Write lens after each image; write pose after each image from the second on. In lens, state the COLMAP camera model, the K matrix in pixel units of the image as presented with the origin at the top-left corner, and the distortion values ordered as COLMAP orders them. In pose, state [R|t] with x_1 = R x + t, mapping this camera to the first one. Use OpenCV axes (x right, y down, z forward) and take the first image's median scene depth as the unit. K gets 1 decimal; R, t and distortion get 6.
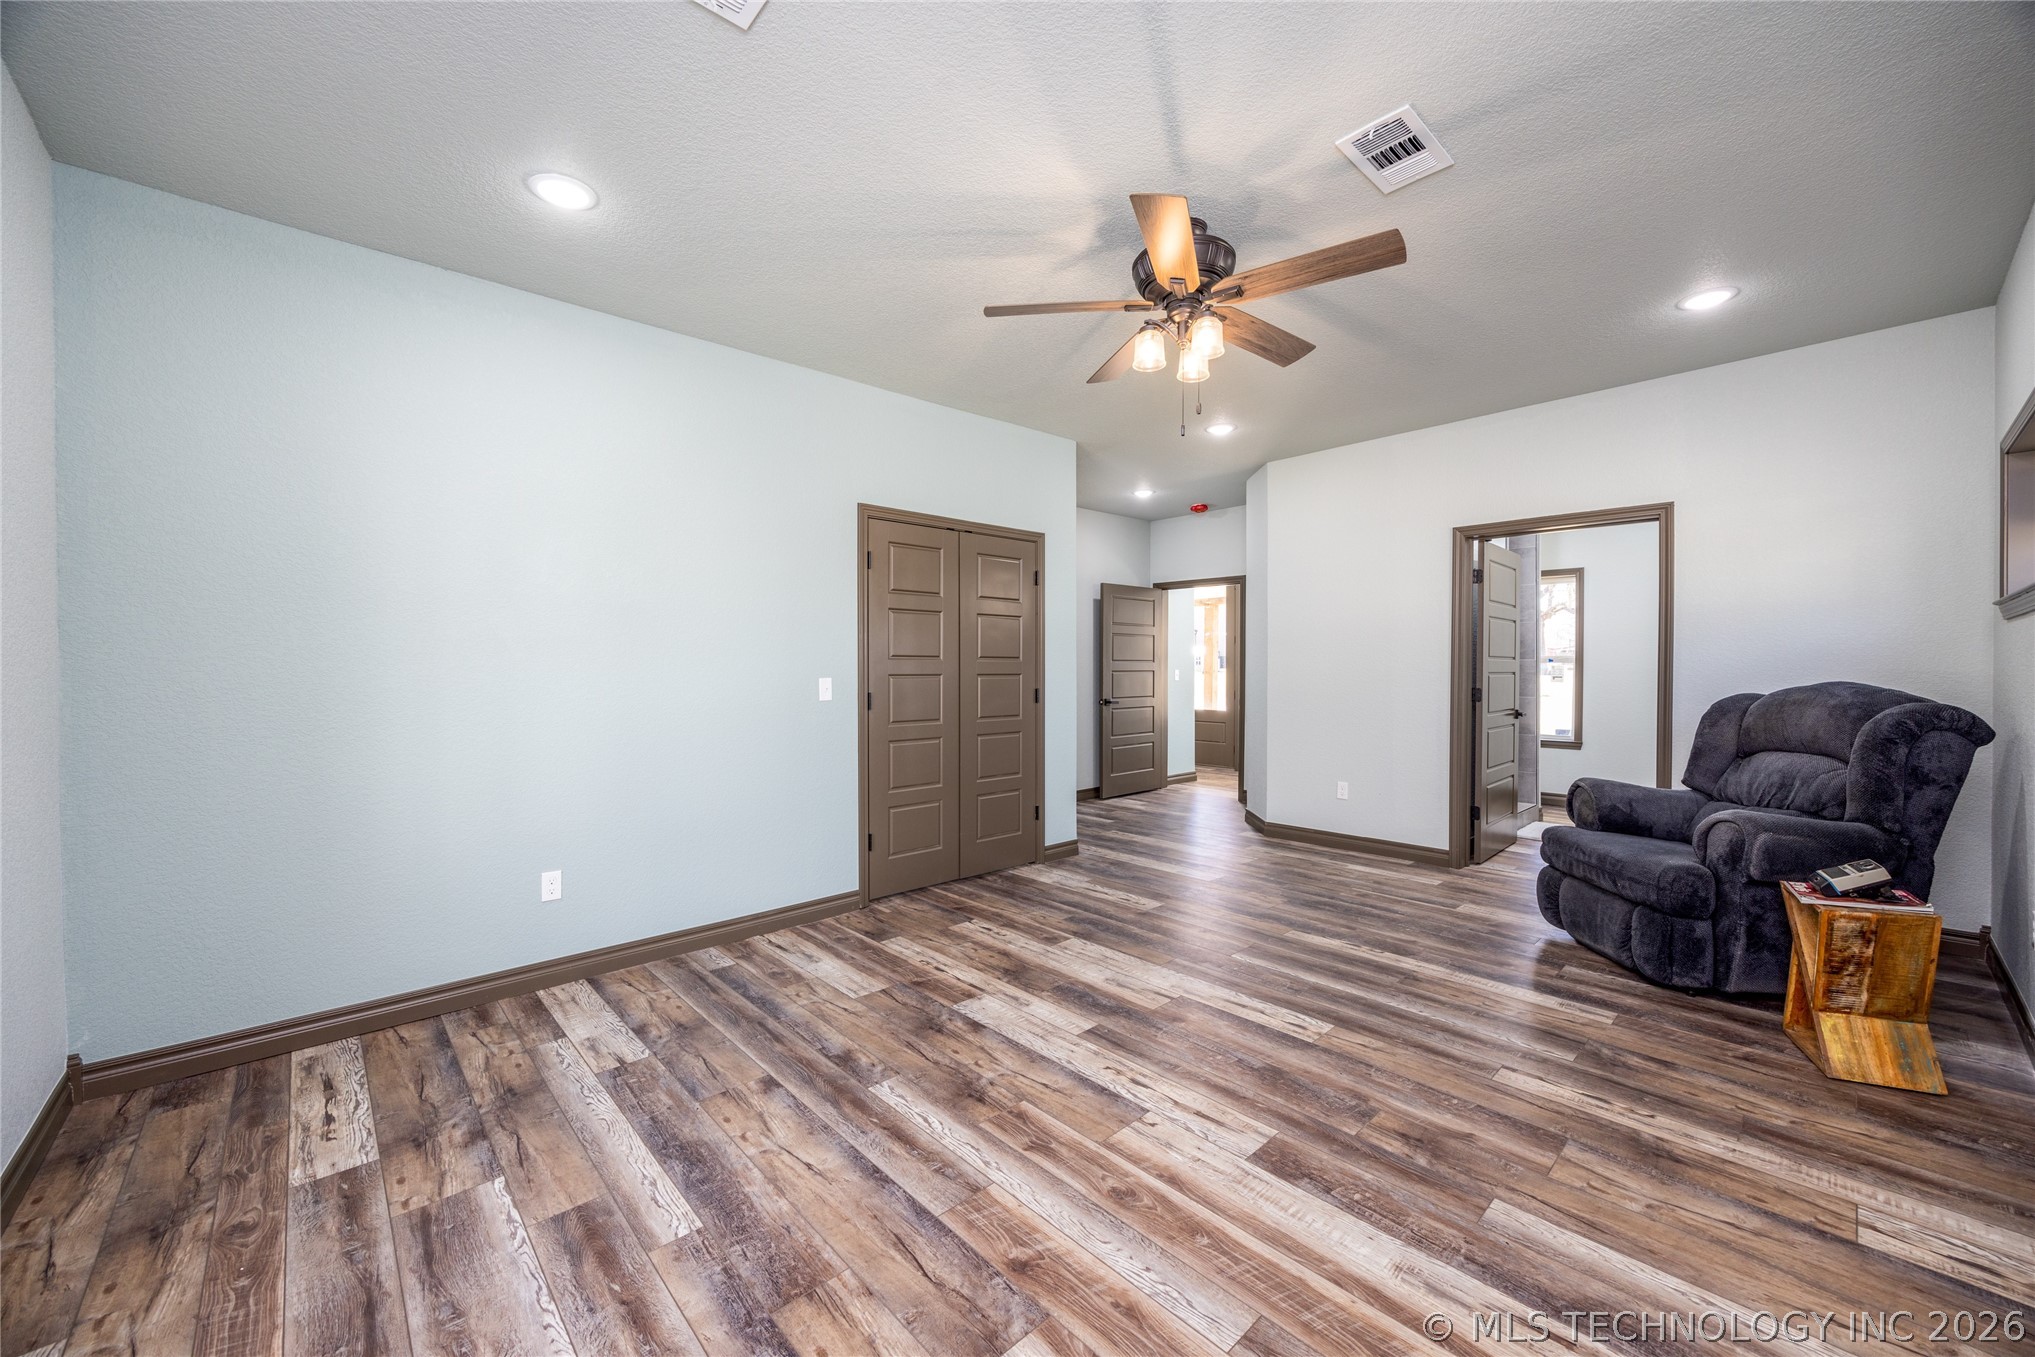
lens RADIAL K [[777.0, 0, 1008.6], [0, 777.0, 679.9], [0, 0, 1]] dist [-0.002661, -0.000296]
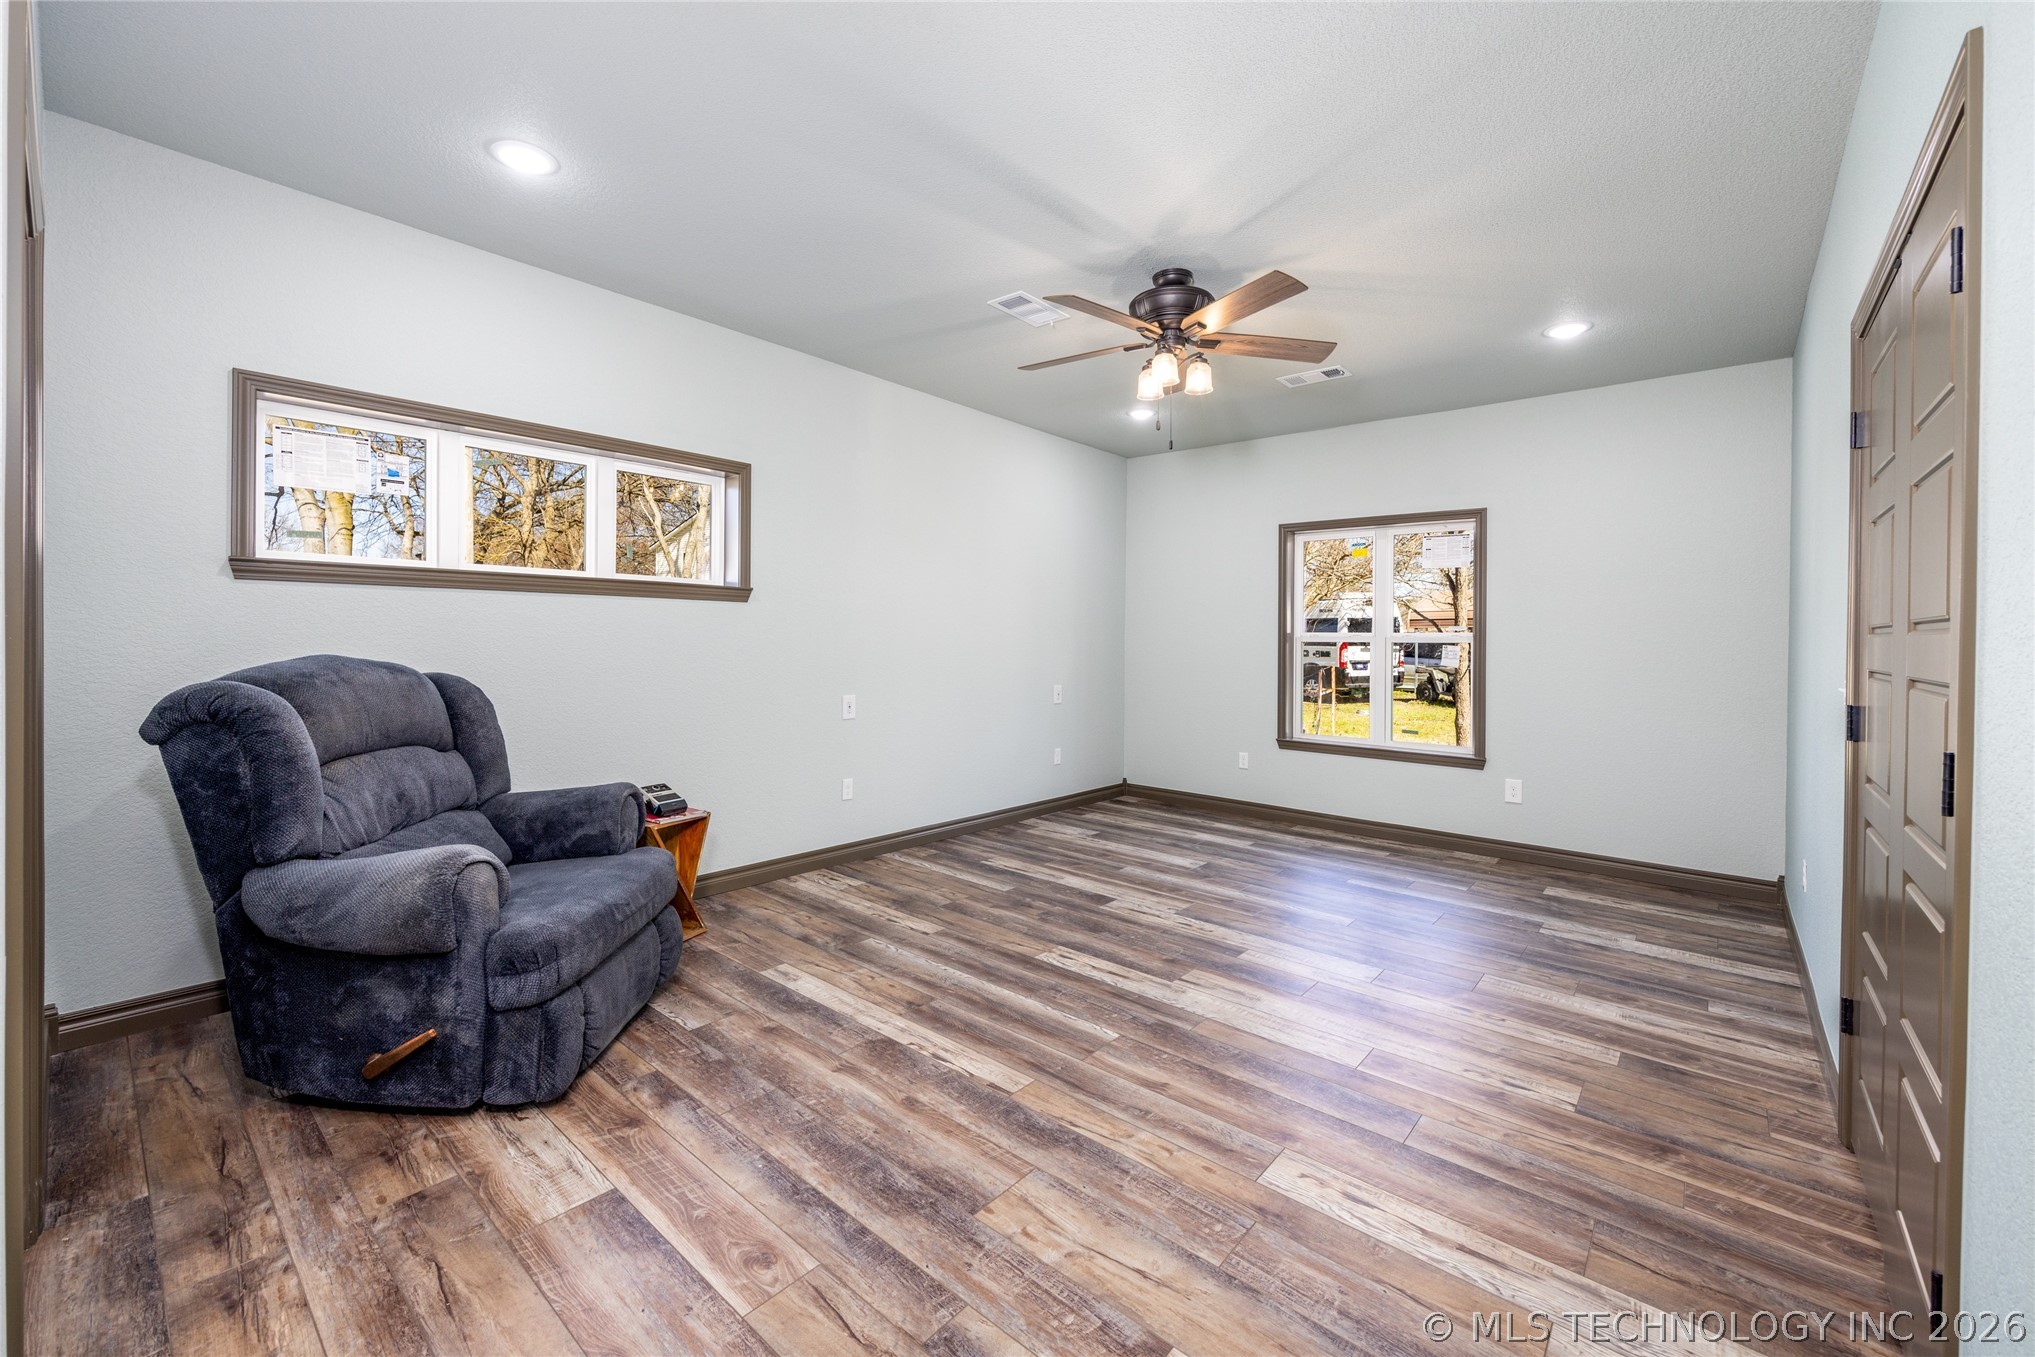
lens RADIAL K [[811.7, 0, 1009.6], [0, 811.7, 642.0], [0, 0, 1]] dist [-0.002589, -0.000380]
pose [[-0.992314, -0.011309, -0.123230, 0.590890], [-0.013754, 0.999725, 0.019008, -0.036128], [0.122981, 0.020557, -0.992196, 2.105437]]
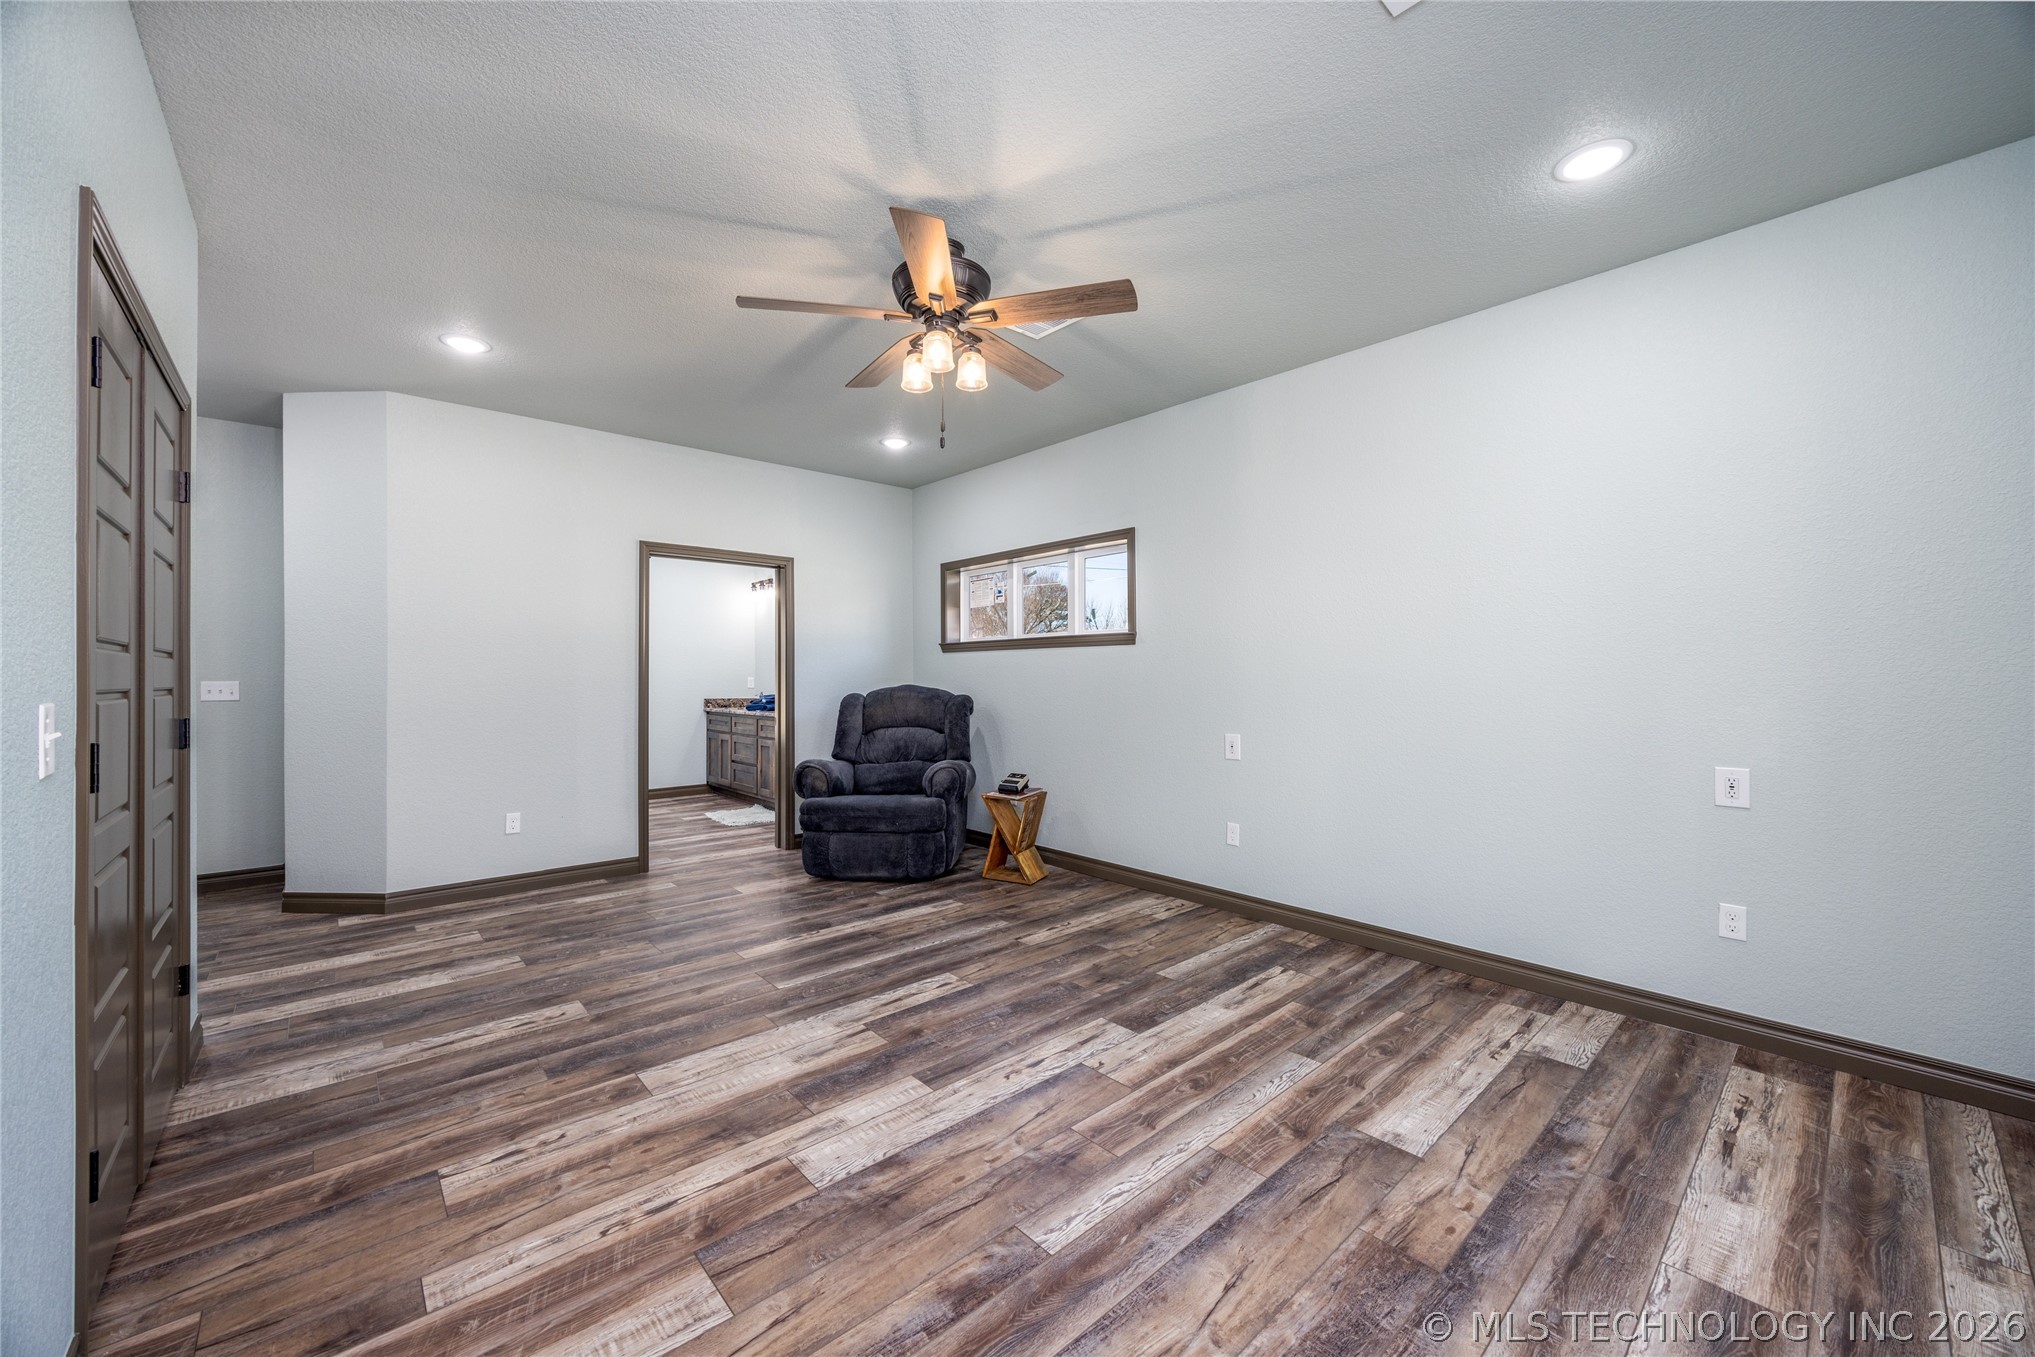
lens RADIAL K [[777.0, 0, 1008.6], [0, 777.0, 679.9], [0, 0, 1]] dist [-0.002661, -0.000296]
pose [[0.006967, -0.001204, 0.999975, -0.759679], [0.016923, 0.999856, 0.001086, -0.006639], [-0.999833, 0.016915, 0.006986, 0.866205]]
